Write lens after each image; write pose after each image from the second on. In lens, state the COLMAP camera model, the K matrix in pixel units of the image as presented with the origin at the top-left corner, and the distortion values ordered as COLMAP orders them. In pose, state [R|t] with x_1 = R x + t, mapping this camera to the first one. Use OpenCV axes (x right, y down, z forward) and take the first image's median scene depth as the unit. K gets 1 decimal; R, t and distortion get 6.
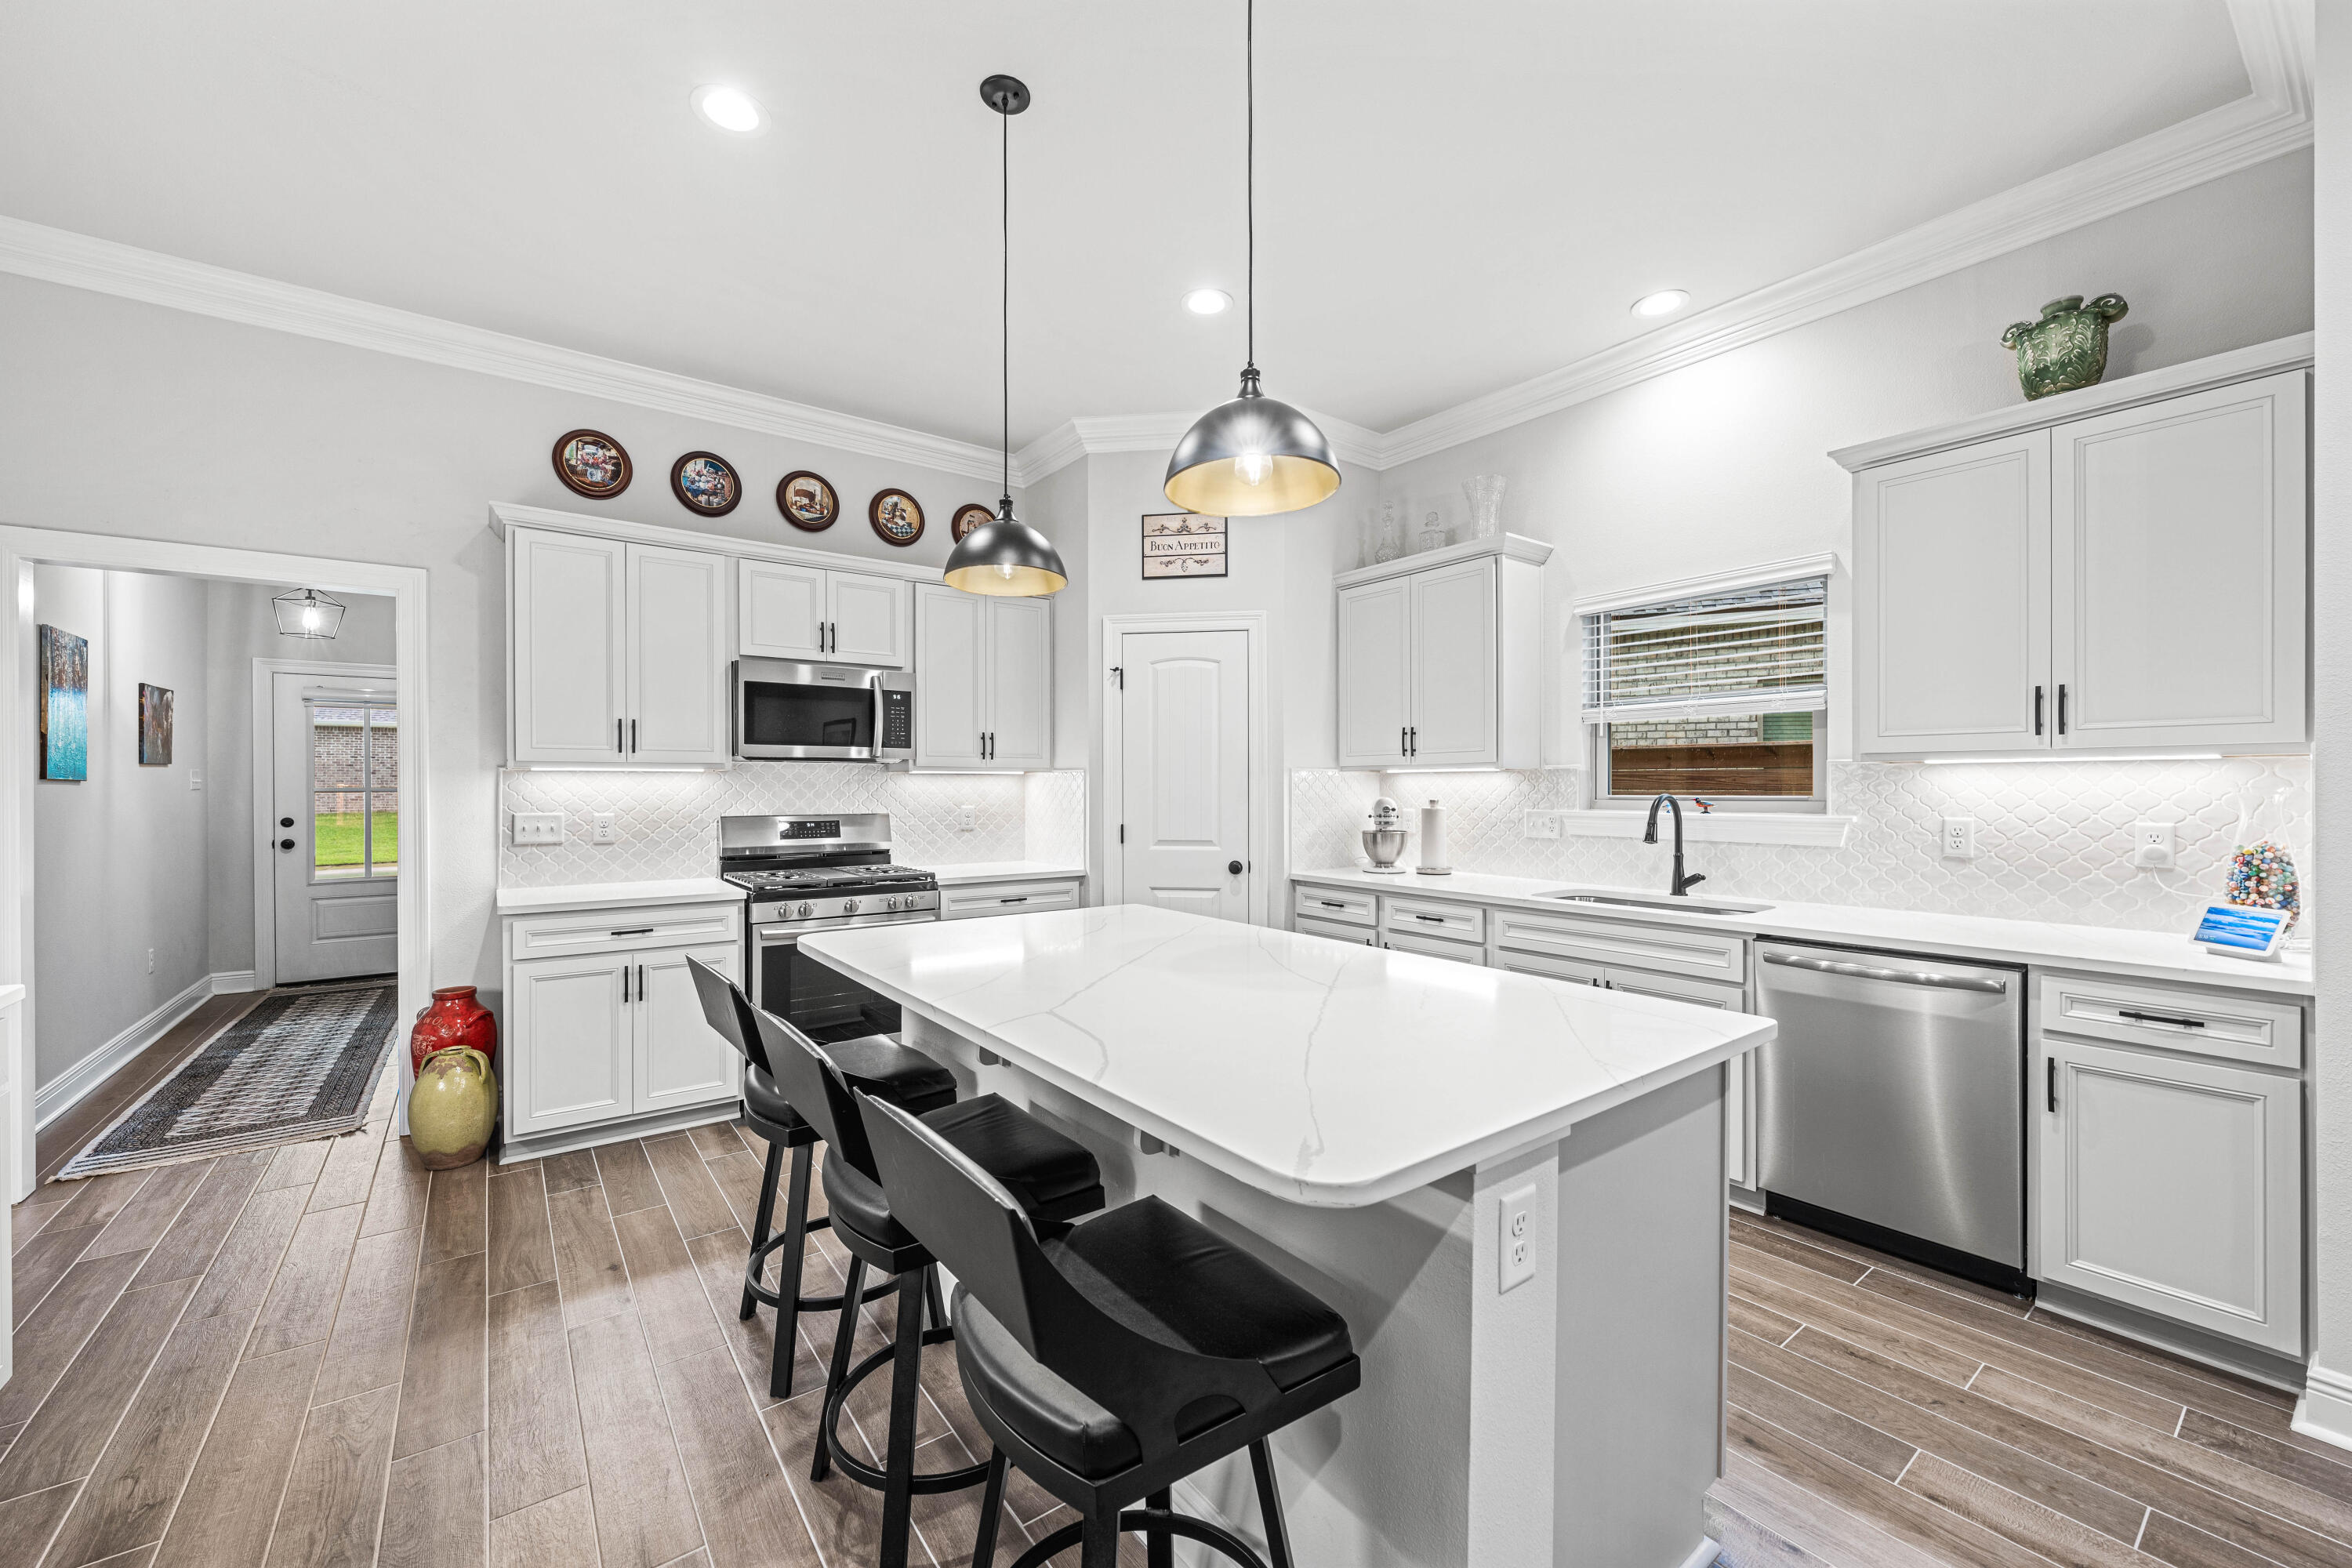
lens RADIAL K [[916.0, 0, 1175.4], [0, 916.0, 791.2], [0, 0, 1]] dist [-0.002357, -0.000188]
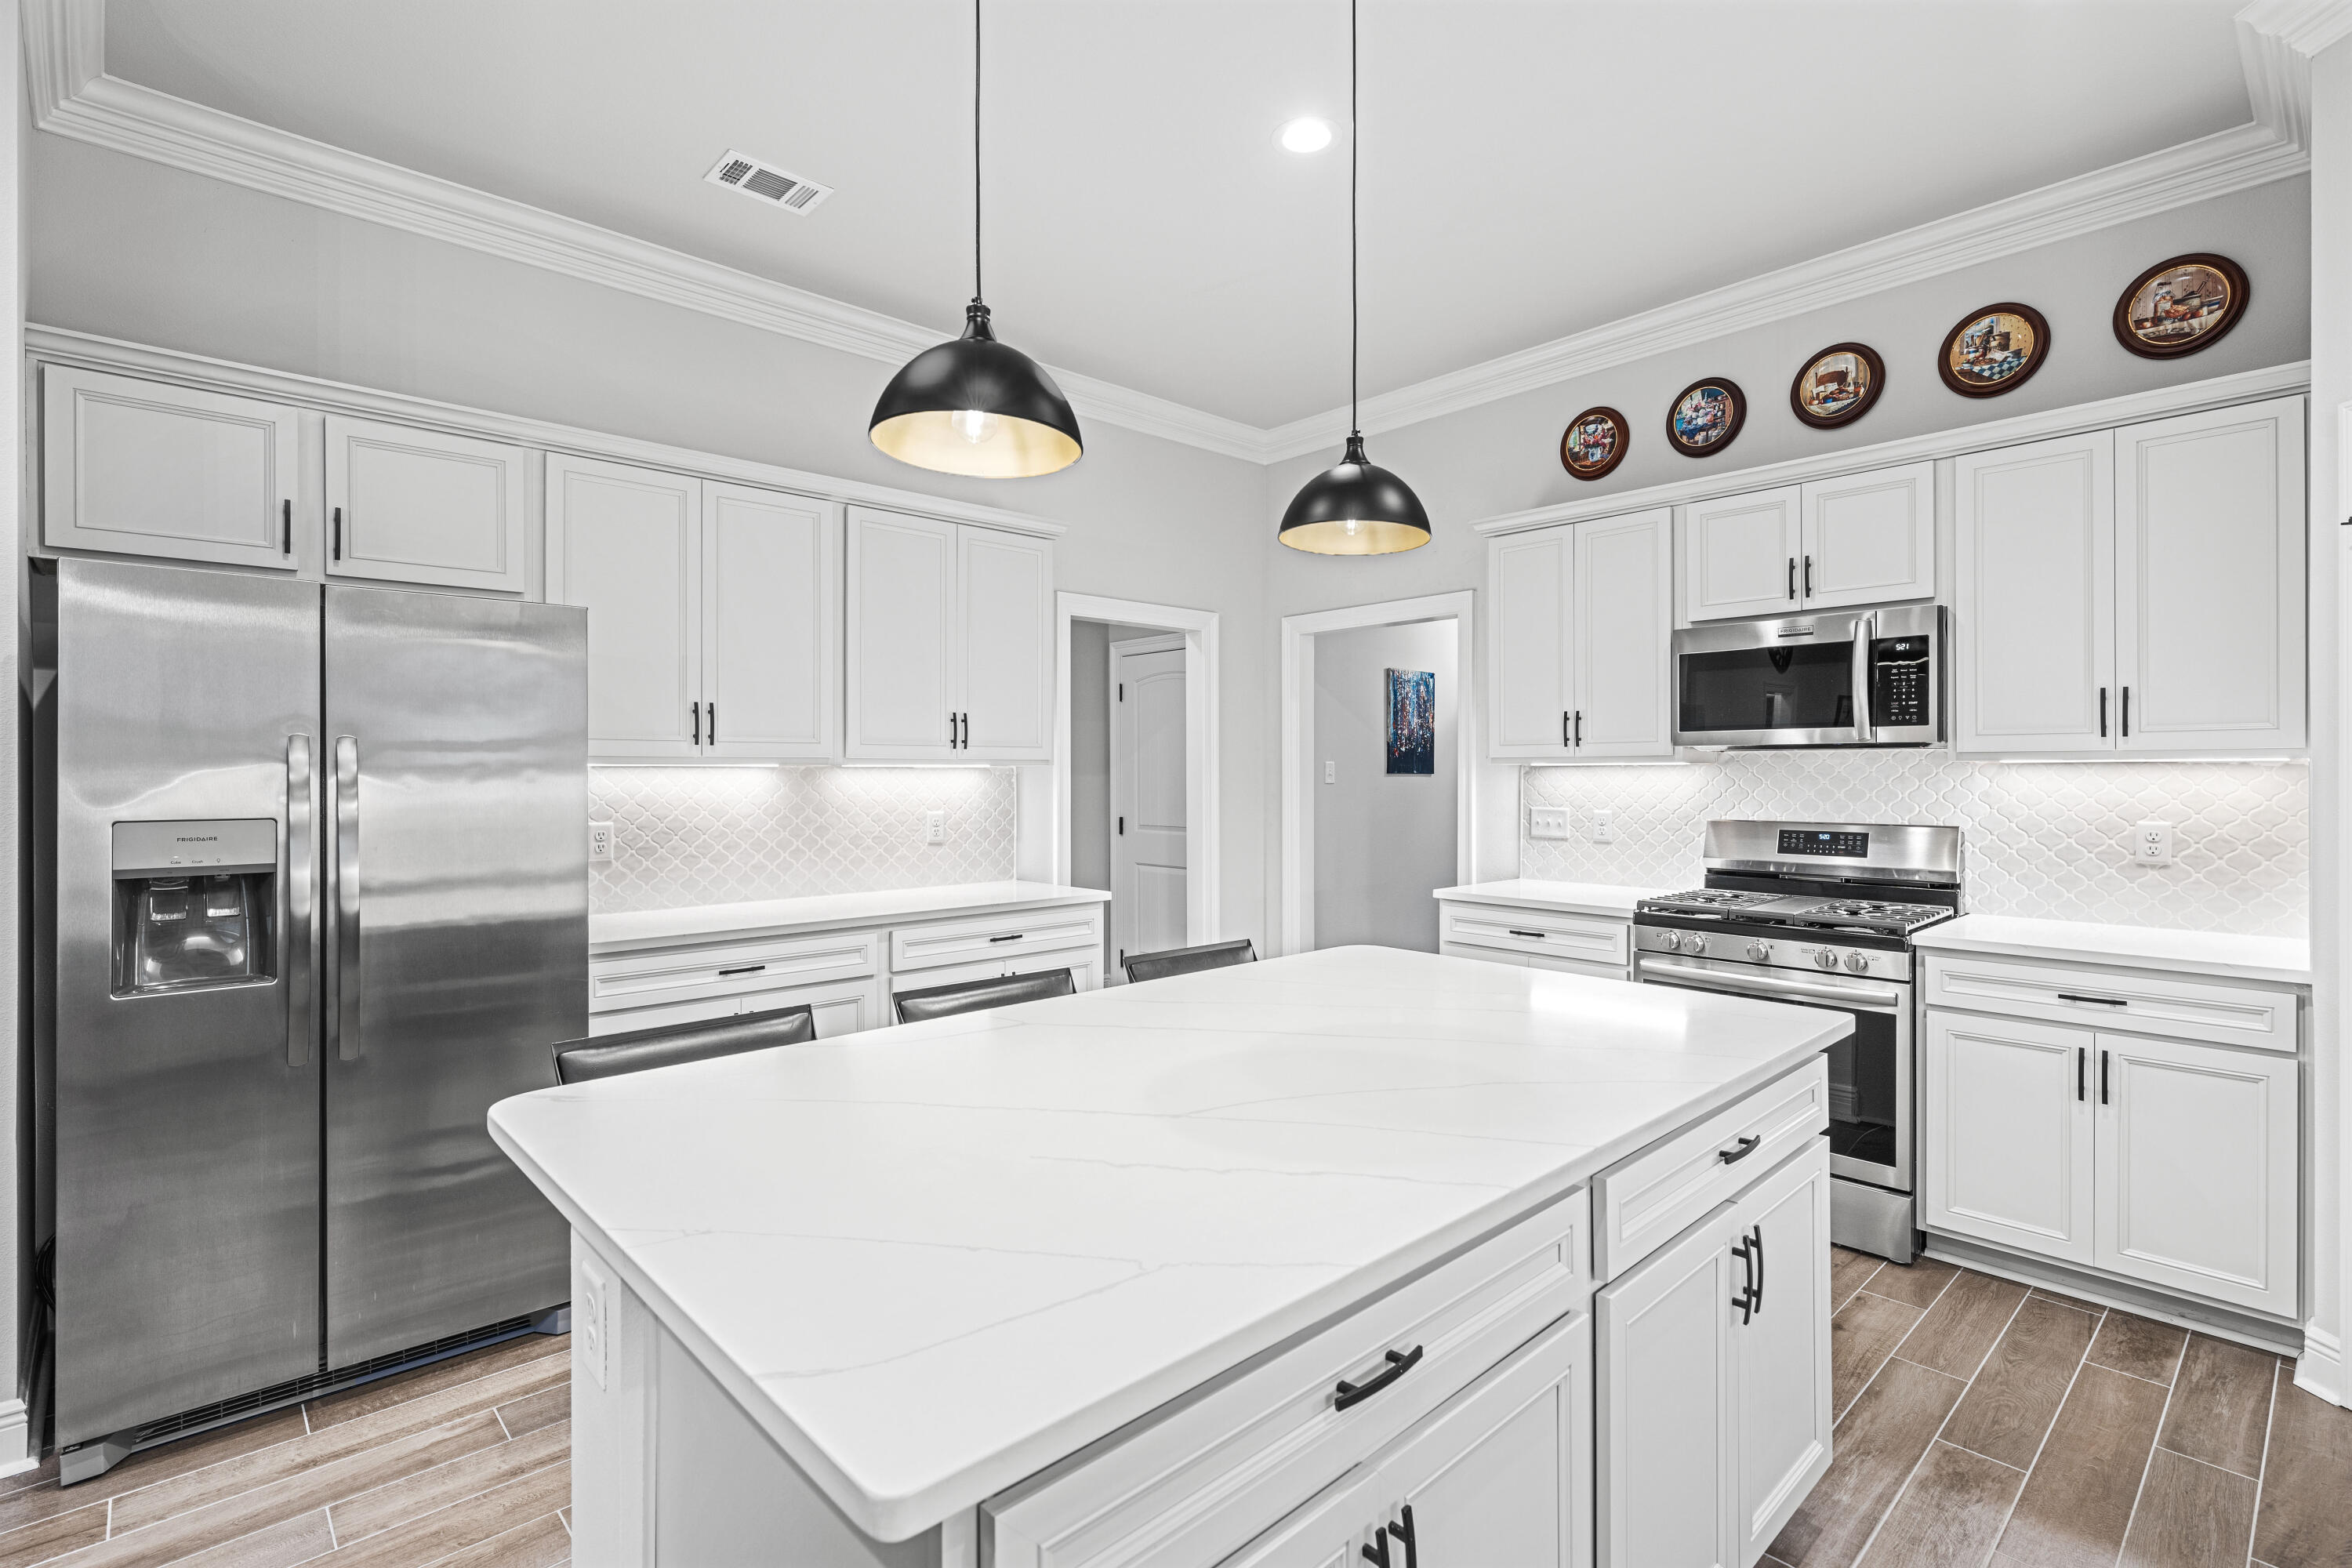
lens RADIAL K [[1099.8, 0, 1168.1], [0, 1099.8, 772.4], [0, 0, 1]] dist [-0.000148, -0.000030]
pose [[0.099169, 0.000704, -0.995070, 0.434770], [-0.005169, 0.999987, 0.000192, -0.012126], [0.995057, 0.005124, 0.099171, 0.423256]]
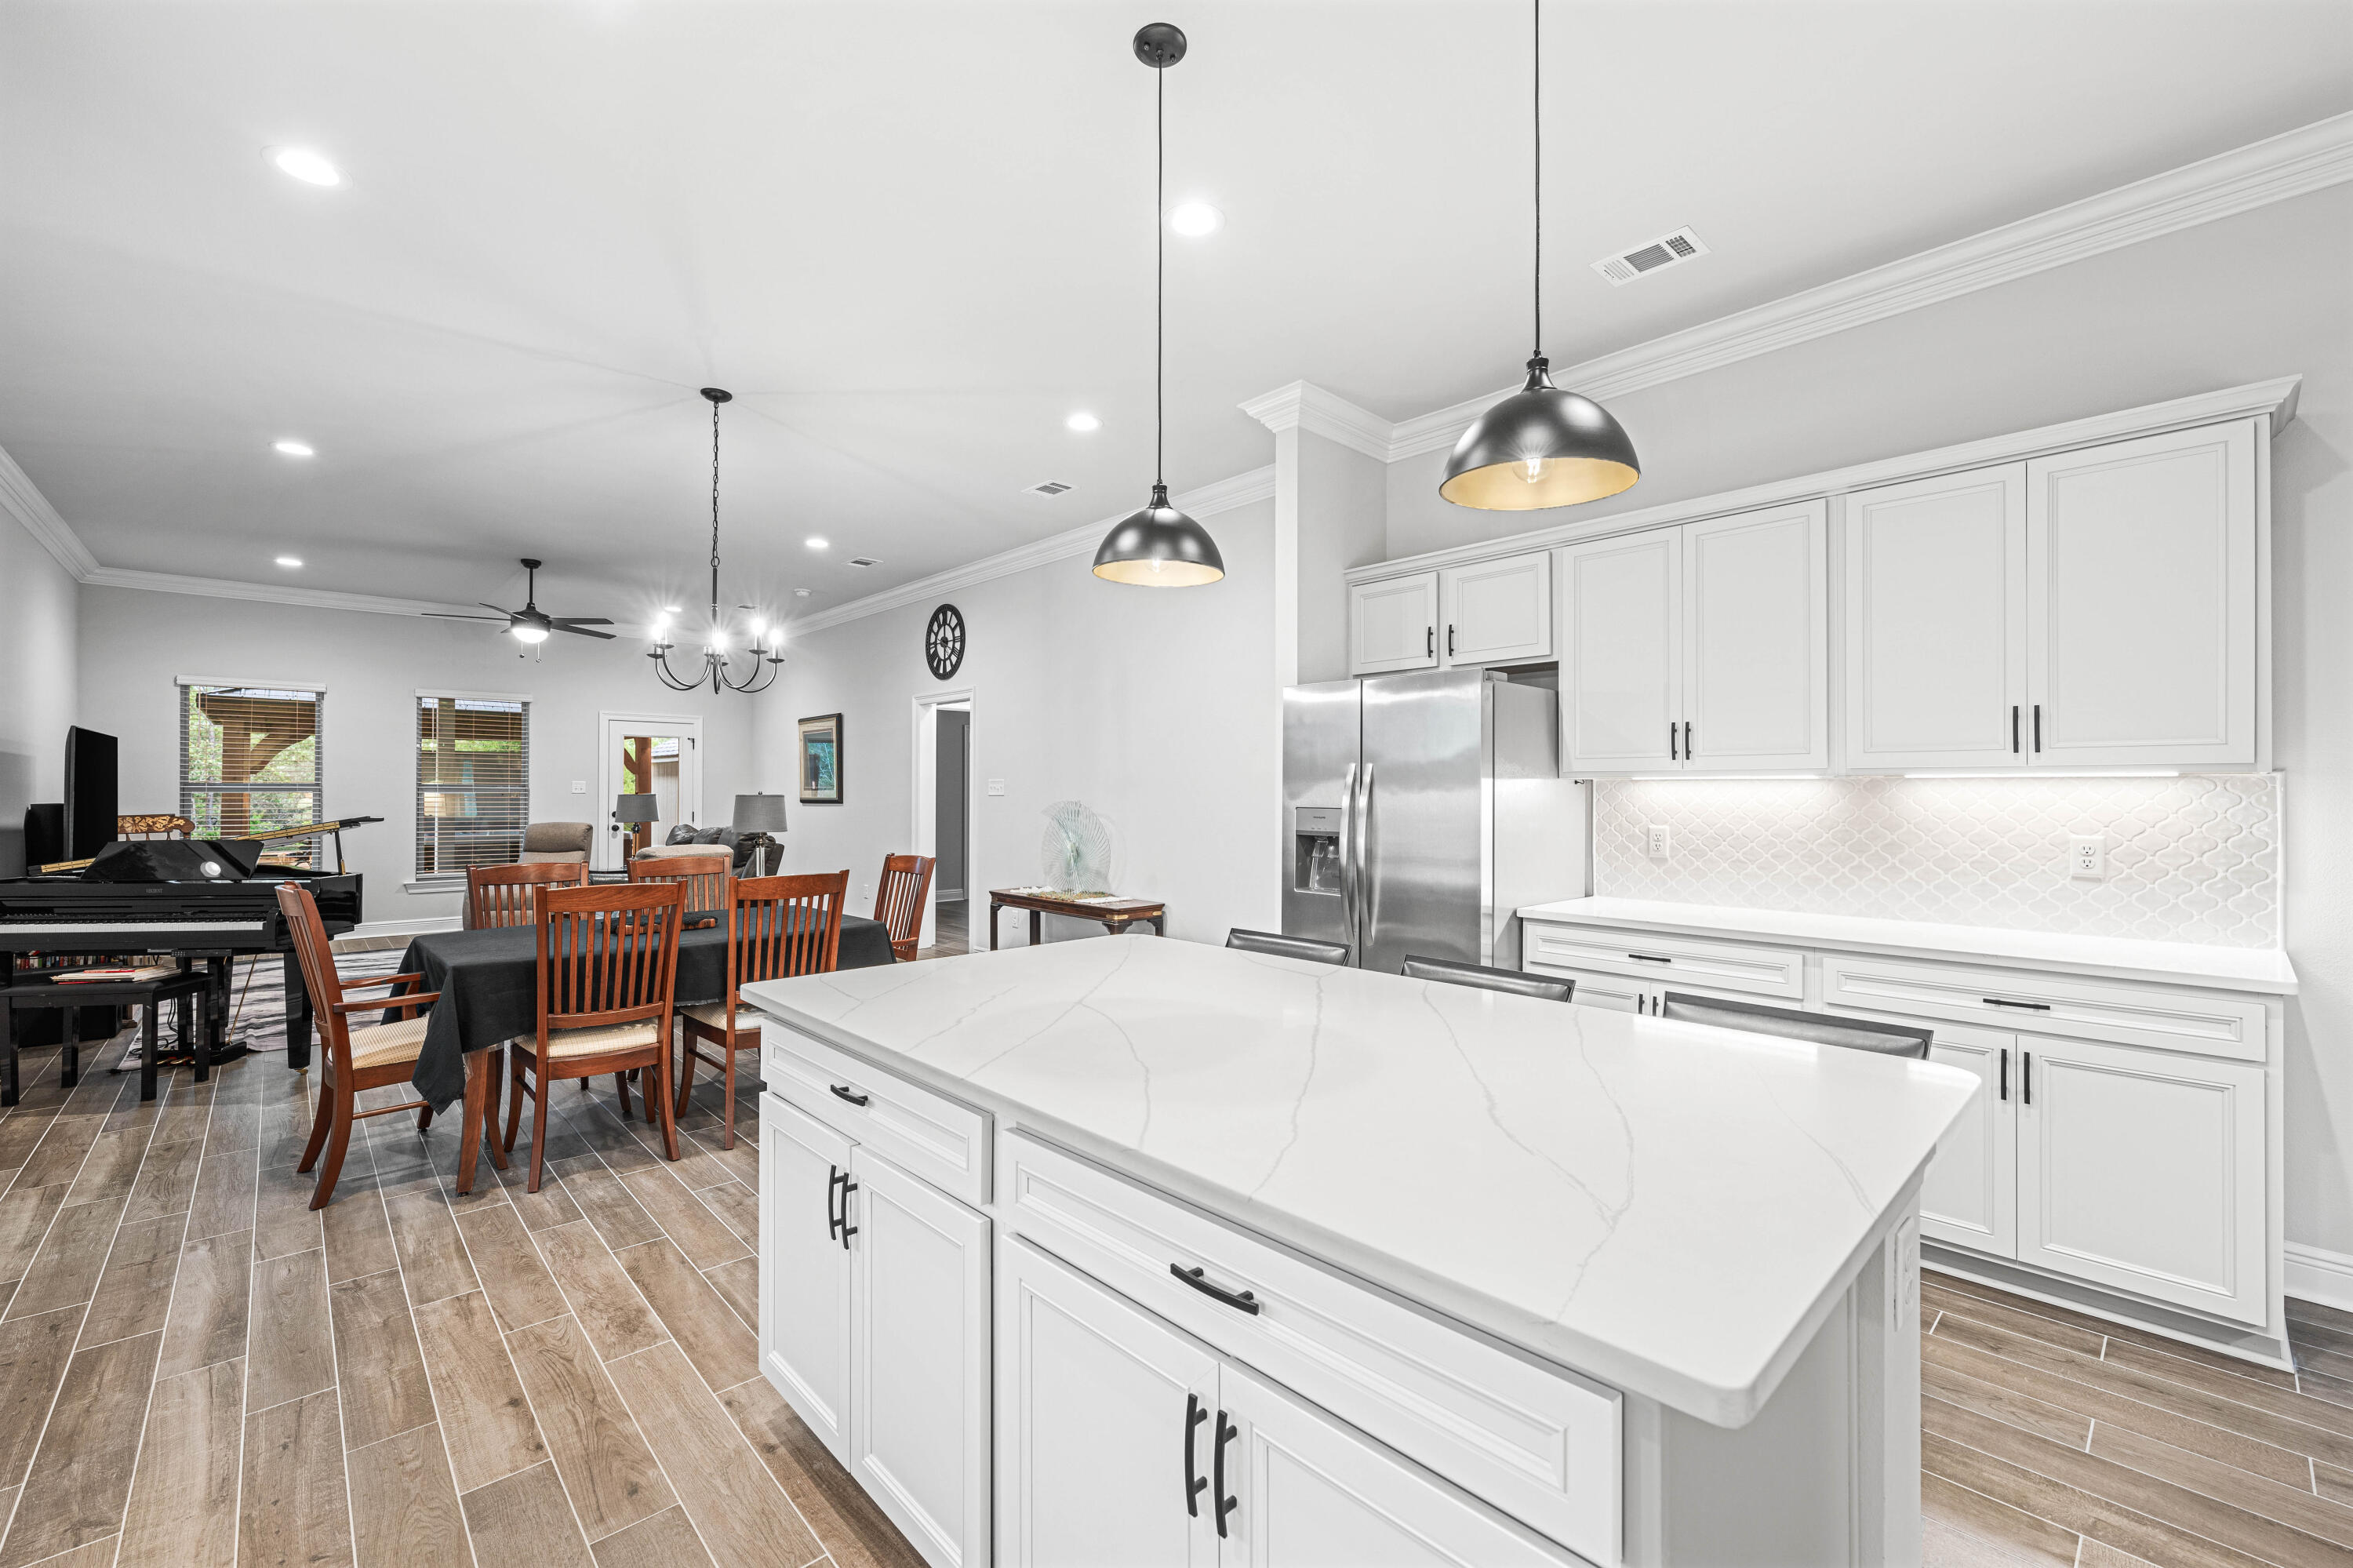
lens RADIAL K [[966.3, 0, 1176.5], [0, 966.3, 784.0], [0, 0, 1]] dist [-0.002051, -0.000050]
pose [[-0.994160, -0.001067, -0.107907, 0.081949], [-0.001045, 0.999999, -0.000262, -0.009971], [0.107907, -0.000148, -0.994161, 0.944730]]
